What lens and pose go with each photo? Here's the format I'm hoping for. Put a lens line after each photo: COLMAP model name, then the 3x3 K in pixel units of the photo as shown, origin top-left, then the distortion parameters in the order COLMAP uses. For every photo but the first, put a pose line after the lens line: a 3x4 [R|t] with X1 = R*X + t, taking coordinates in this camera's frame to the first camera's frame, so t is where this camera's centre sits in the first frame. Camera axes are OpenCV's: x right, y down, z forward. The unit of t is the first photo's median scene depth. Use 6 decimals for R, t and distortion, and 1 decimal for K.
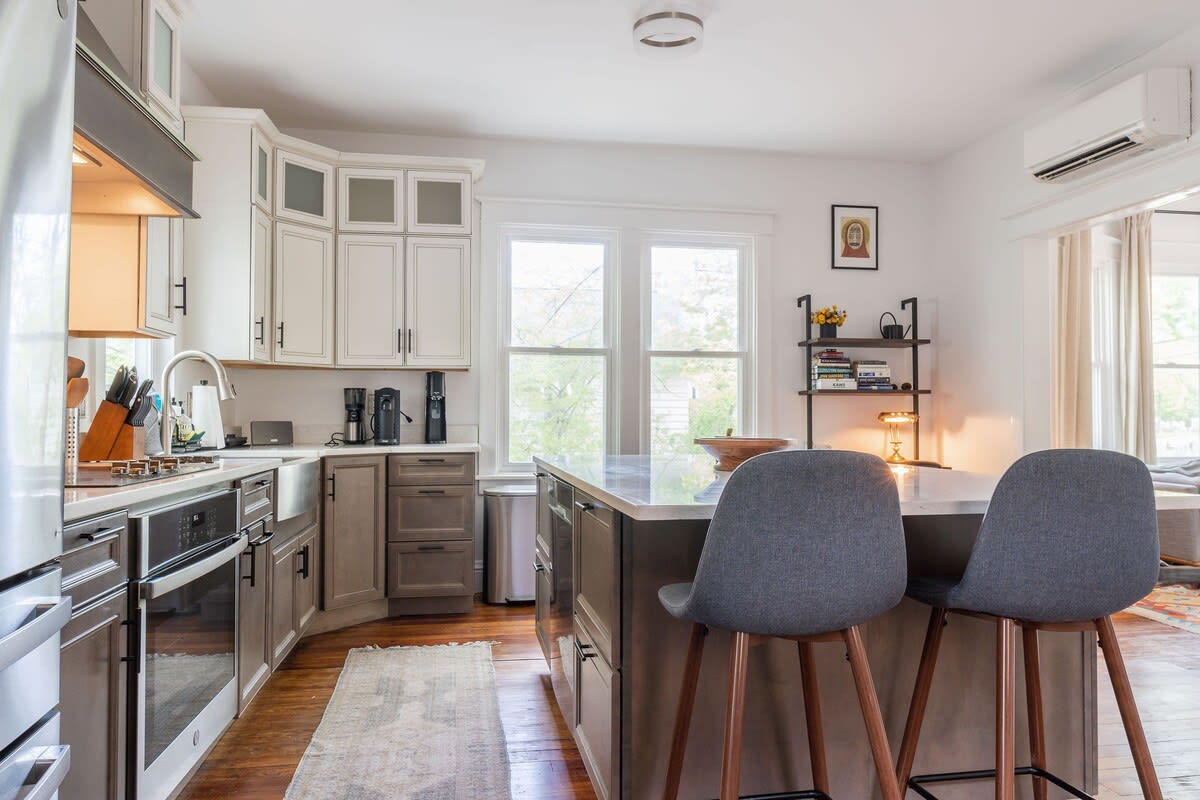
lens RADIAL K [[833.7, 0, 596.7], [0, 833.7, 397.6], [0, 0, 1]] dist [-0.002223, -0.005306]
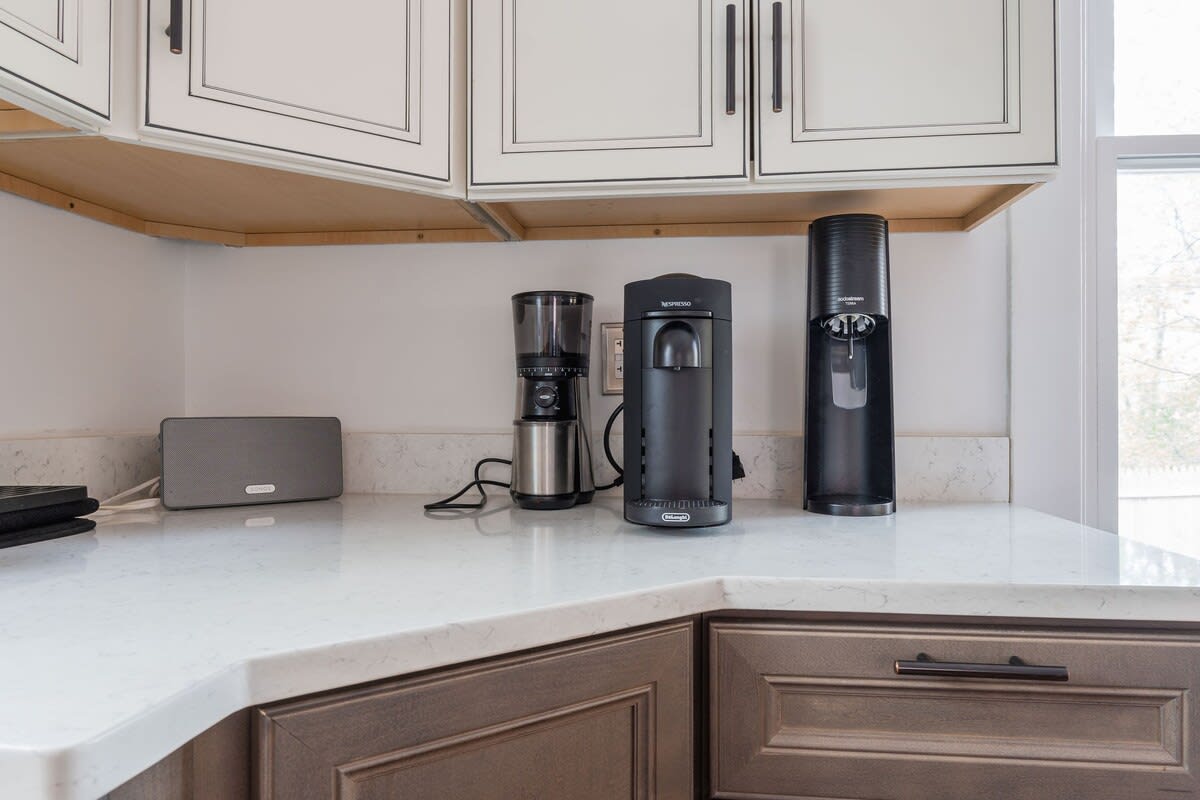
lens RADIAL K [[833.7, 0, 596.7], [0, 833.7, 397.6], [0, 0, 1]] dist [-0.002223, -0.005306]
pose [[0.960399, -0.002812, -0.278616, -0.204454], [0.006359, 0.999910, 0.011829, 0.019057], [0.278557, -0.013132, 0.960330, 0.756781]]
